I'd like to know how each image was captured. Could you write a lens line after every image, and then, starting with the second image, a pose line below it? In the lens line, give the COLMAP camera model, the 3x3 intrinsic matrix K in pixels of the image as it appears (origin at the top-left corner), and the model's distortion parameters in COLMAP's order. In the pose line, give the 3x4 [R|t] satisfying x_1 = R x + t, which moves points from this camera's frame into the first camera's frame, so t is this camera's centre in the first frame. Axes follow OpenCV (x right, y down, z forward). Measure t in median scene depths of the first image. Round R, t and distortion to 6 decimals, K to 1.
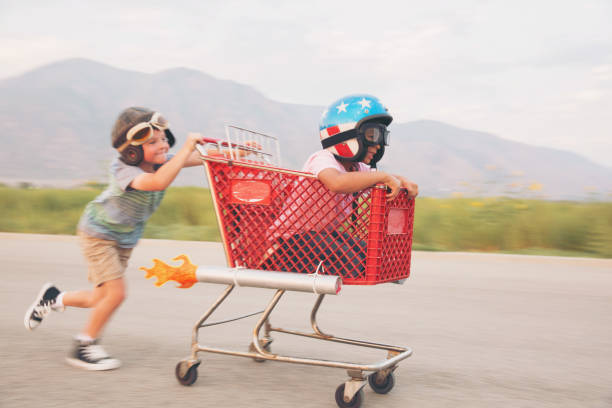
lens RADIAL K [[600.5, 0, 306.0], [0, 600.5, 204.0], [0, 0, 1]] dist [-0.017217, -0.002452]
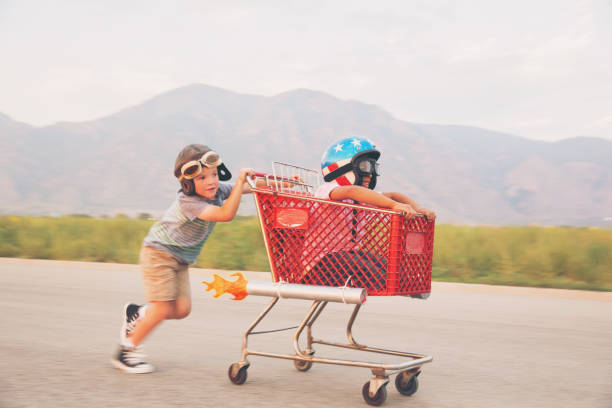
lens RADIAL K [[685.1, 0, 306.0], [0, 685.1, 204.0], [0, 0, 1]] dist [0.057425, 0.003654]
pose [[0.994258, -0.005907, -0.106849, 0.079128], [0.000759, 0.998840, -0.048152, 0.016896], [0.107010, 0.047795, 0.993109, -0.336506]]
